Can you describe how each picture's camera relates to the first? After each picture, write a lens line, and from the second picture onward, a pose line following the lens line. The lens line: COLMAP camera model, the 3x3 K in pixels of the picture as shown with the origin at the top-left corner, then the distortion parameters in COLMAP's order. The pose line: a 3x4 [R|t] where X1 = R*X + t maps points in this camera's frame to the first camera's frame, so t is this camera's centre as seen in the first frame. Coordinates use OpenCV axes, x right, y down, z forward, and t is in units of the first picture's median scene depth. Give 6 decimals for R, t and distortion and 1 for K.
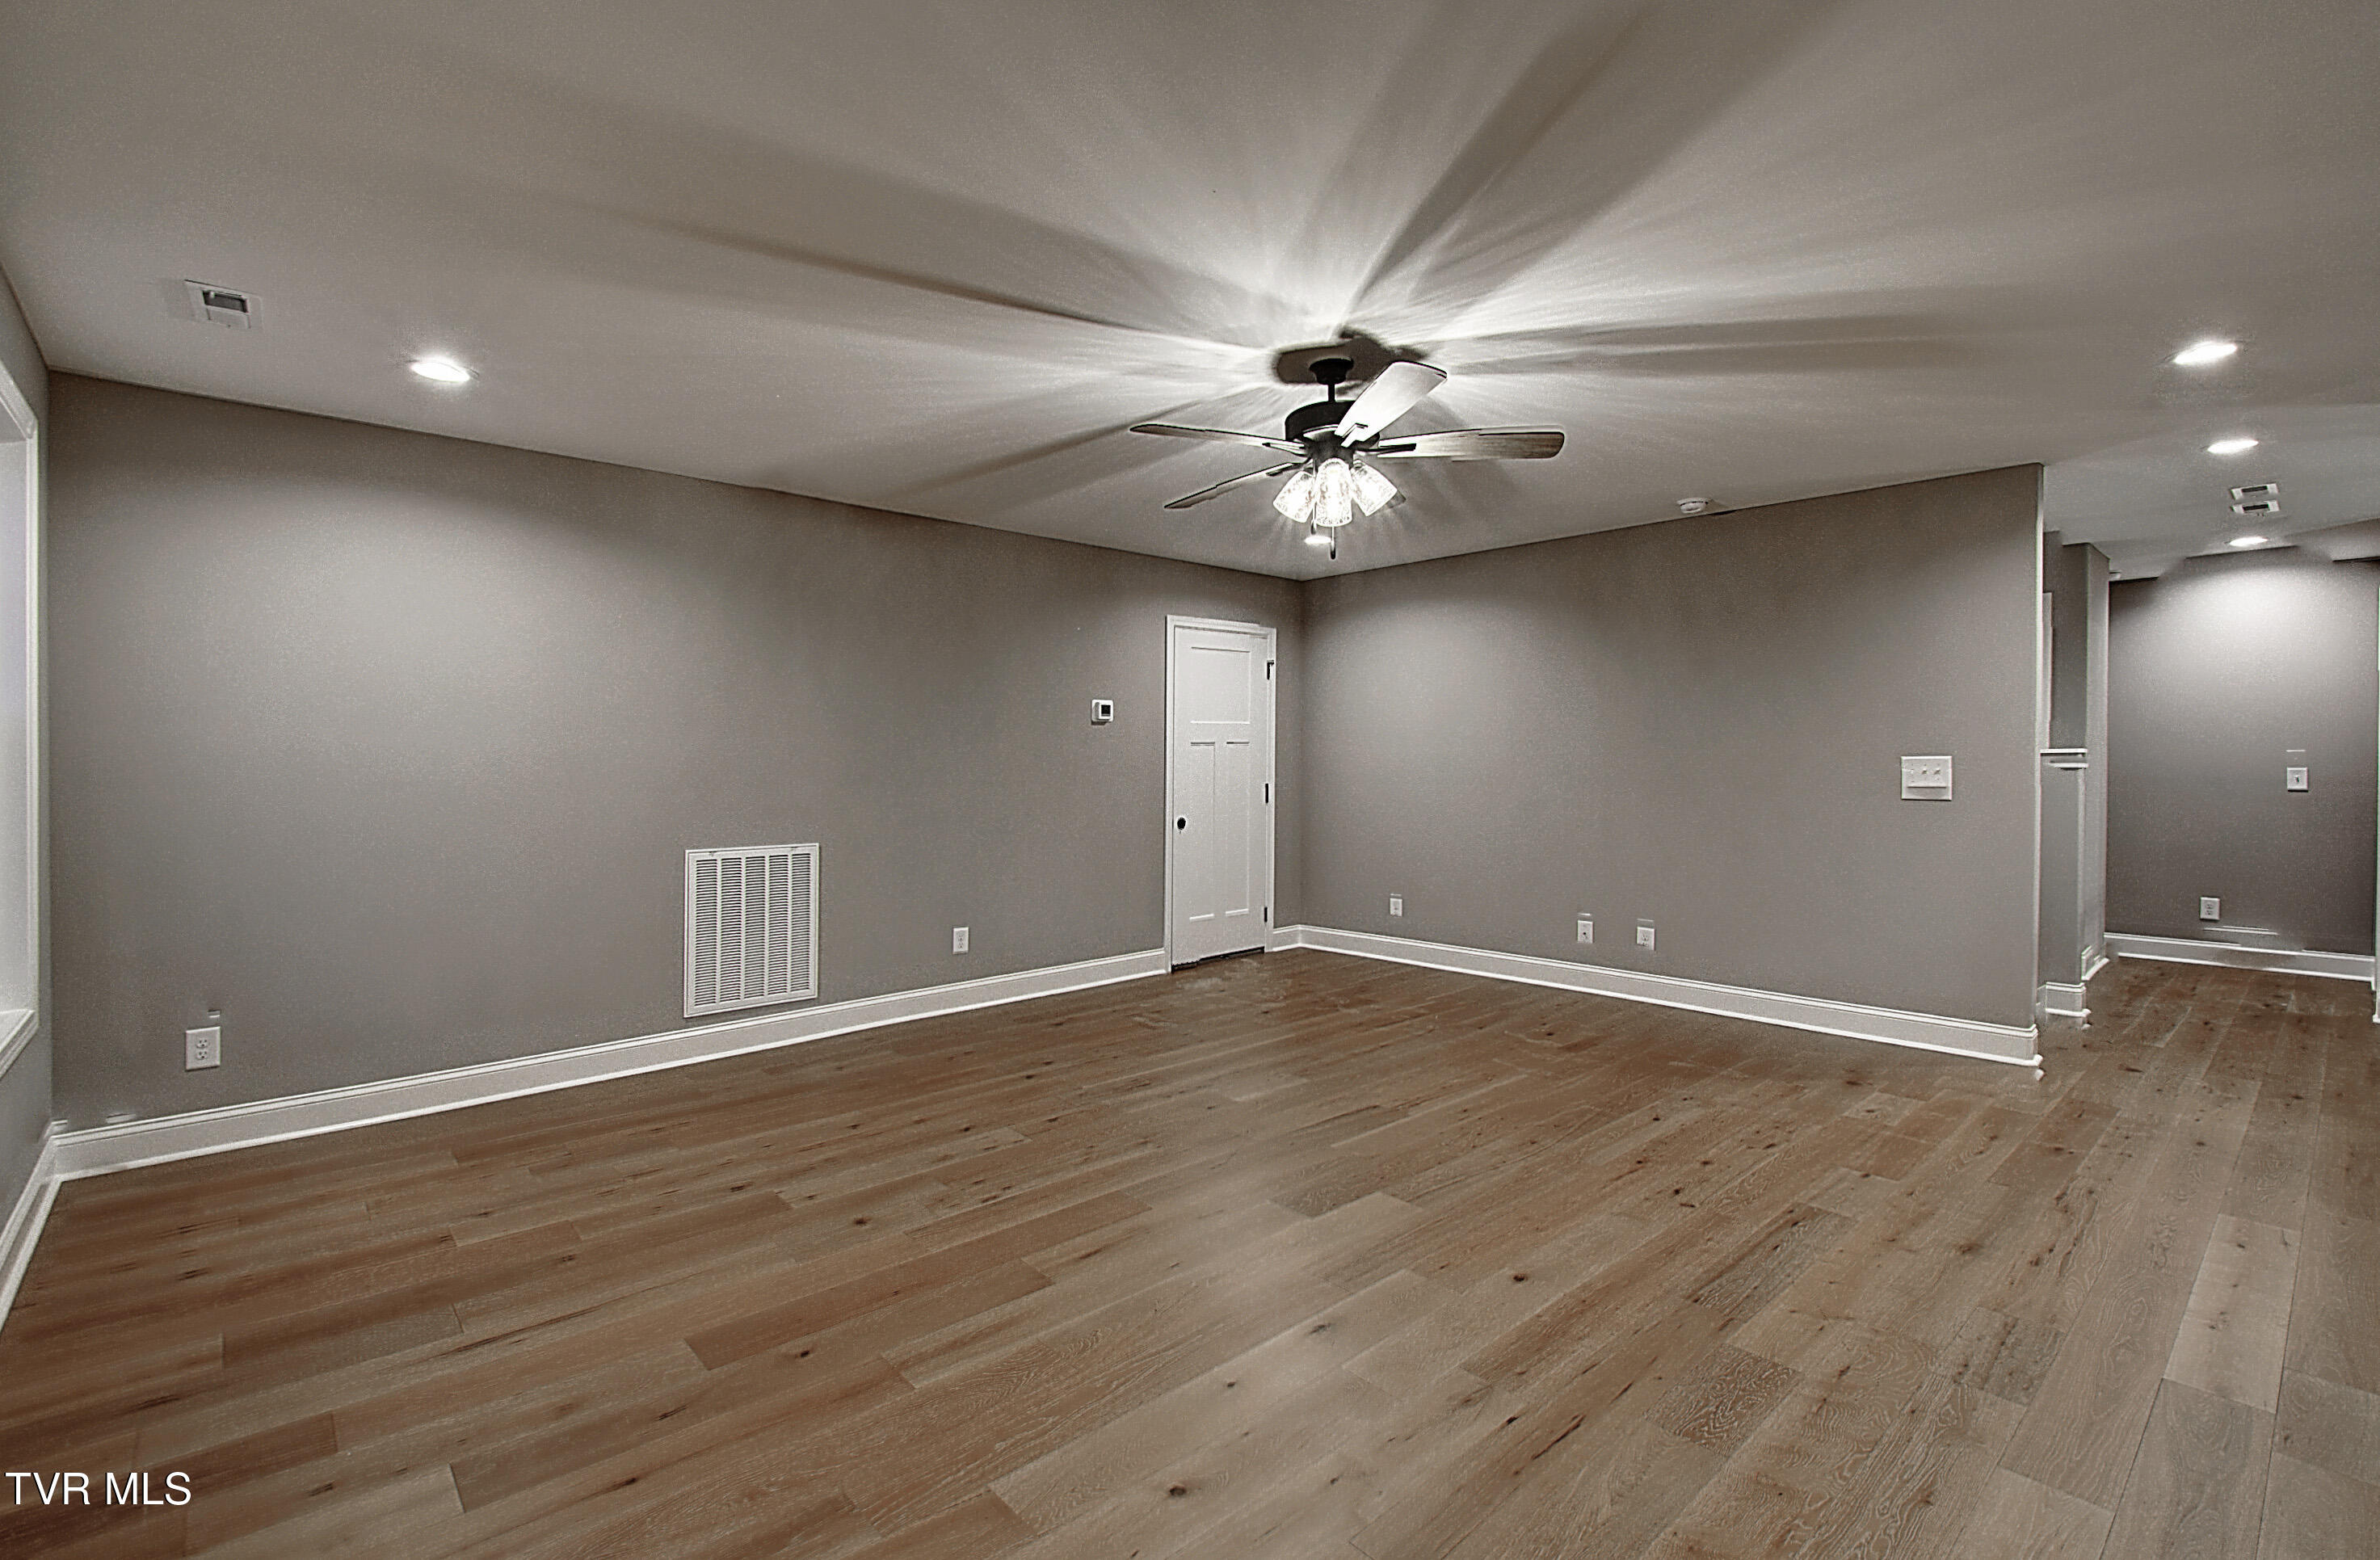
lens RADIAL K [[1032.9, 0, 1149.4], [0, 1032.9, 783.5], [0, 0, 1]] dist [-0.023242, -0.000726]
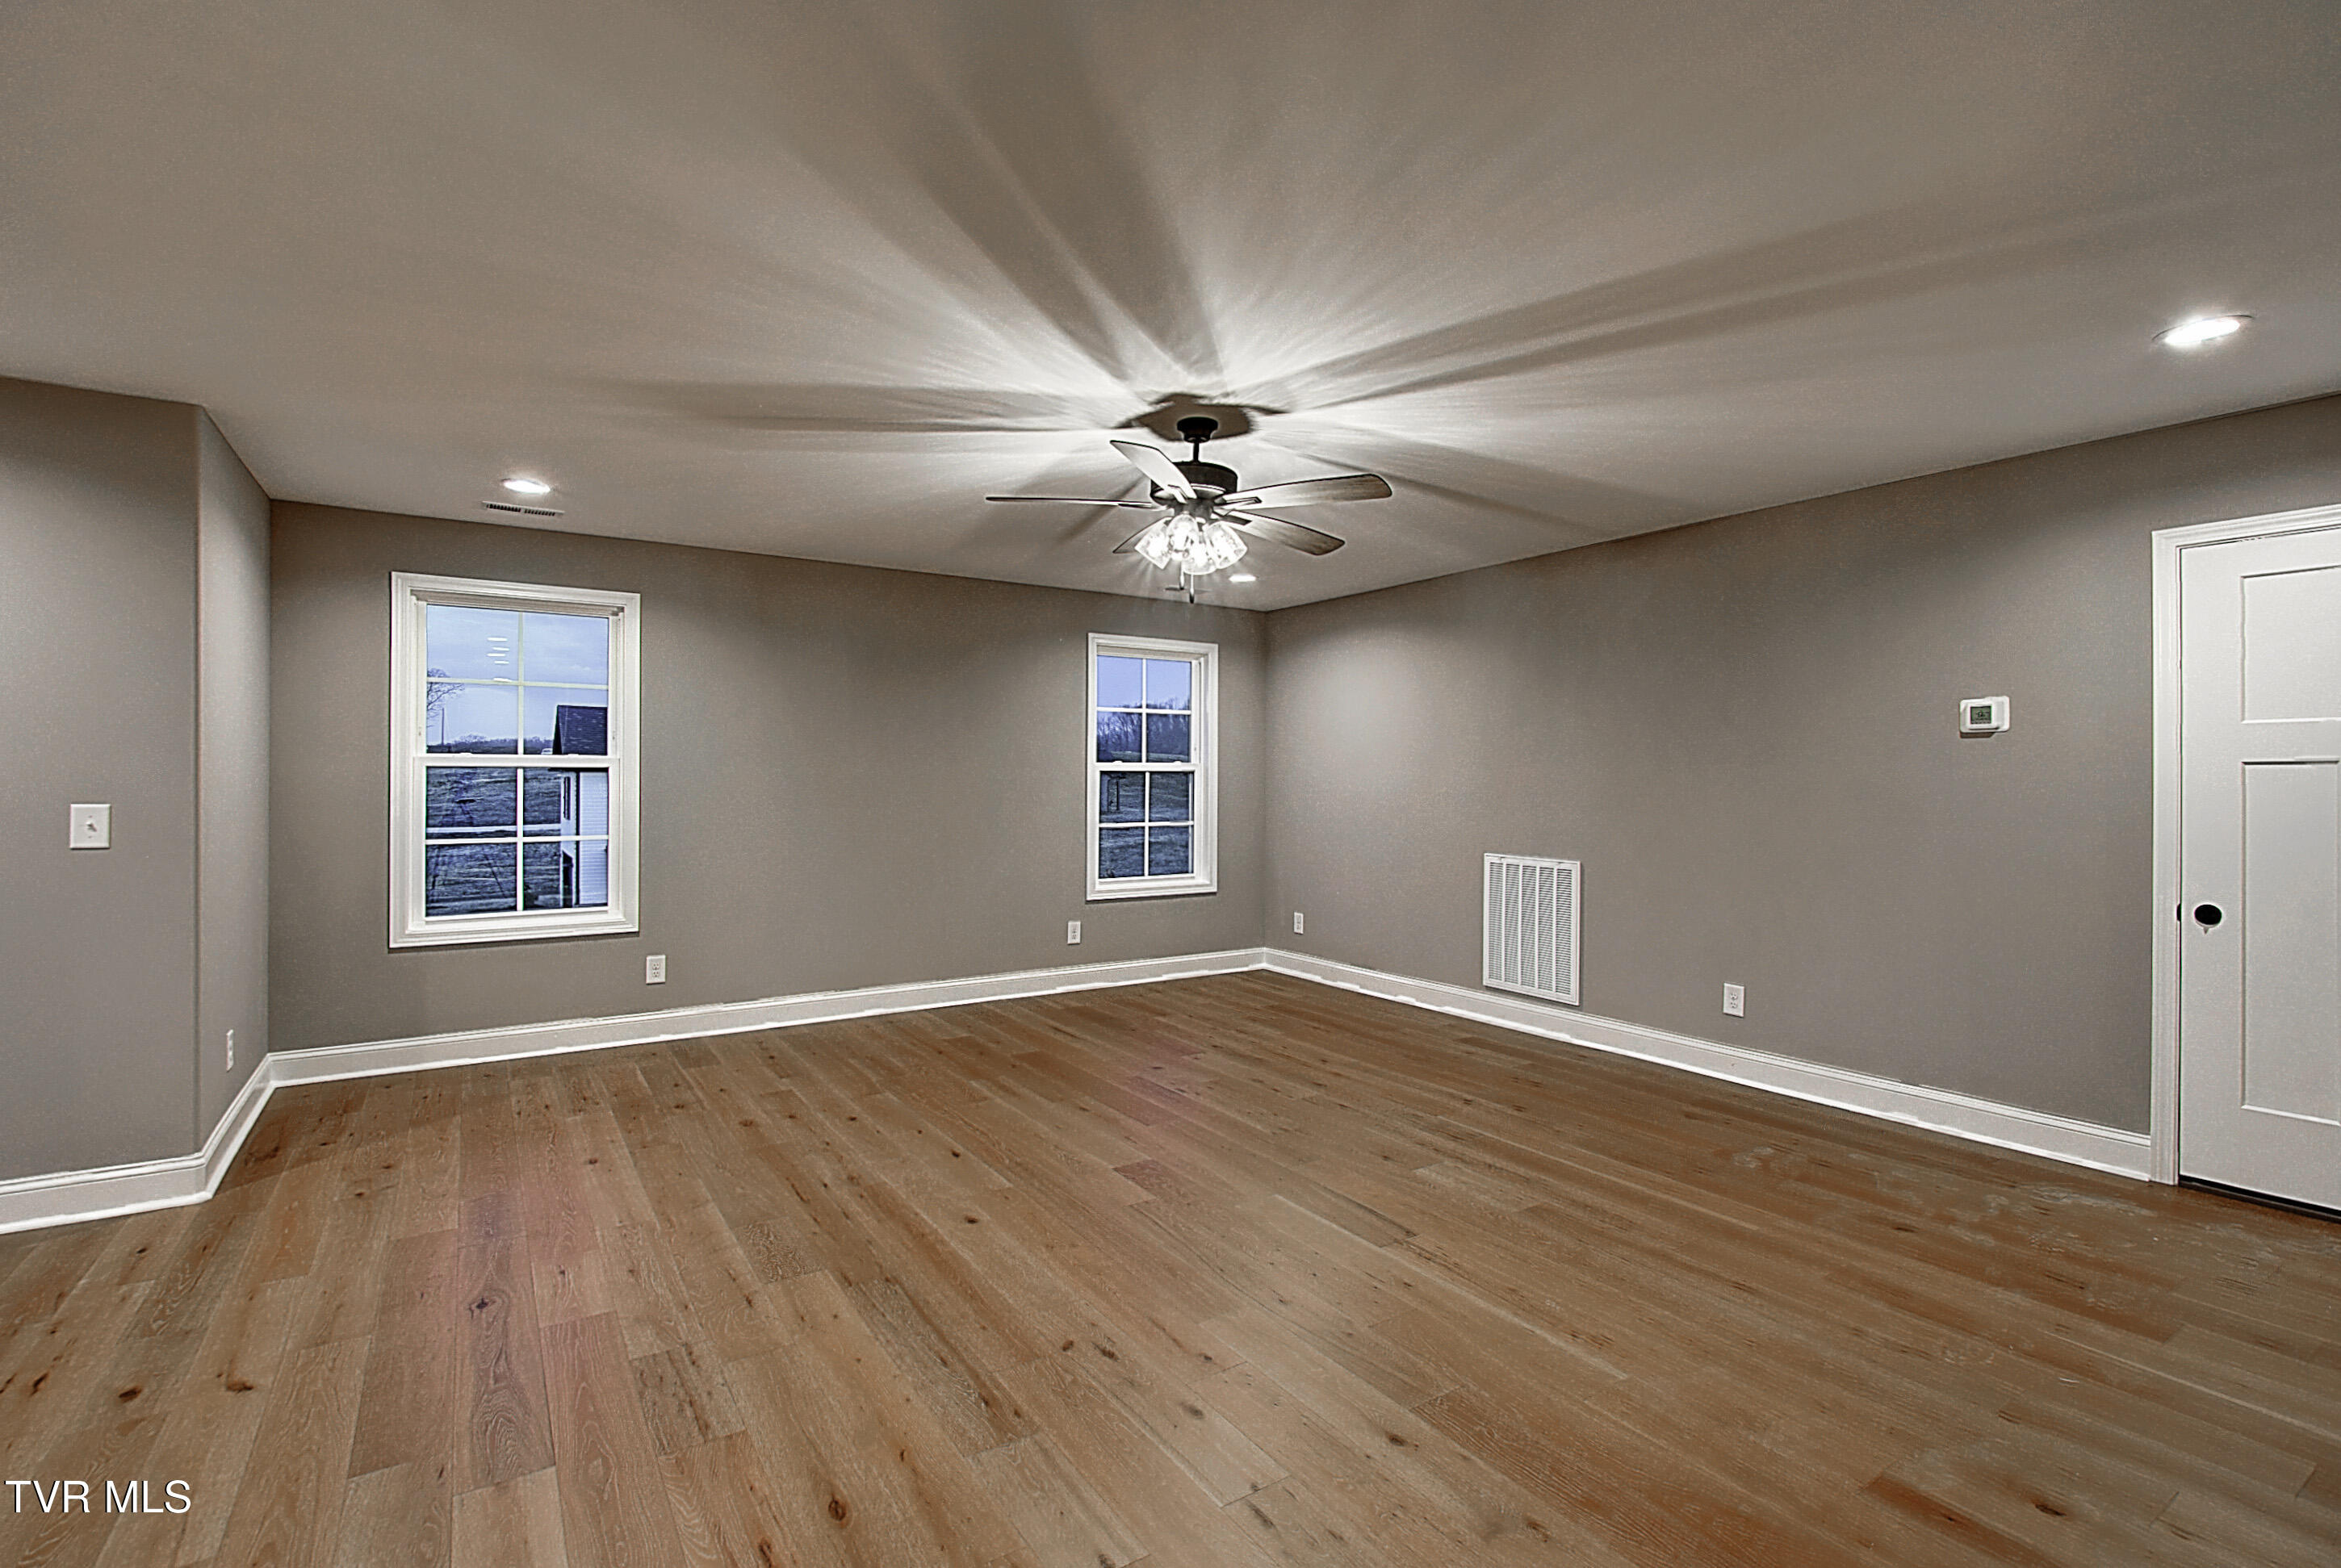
lens RADIAL K [[1081.8, 0, 1171.2], [0, 1081.8, 758.9], [0, 0, 1]] dist [0.000997, -0.000292]
pose [[-0.110427, -0.010937, -0.993824, 1.217822], [-0.028493, 0.999563, -0.007834, -0.039288], [0.993476, 0.027452, -0.110690, 1.034899]]
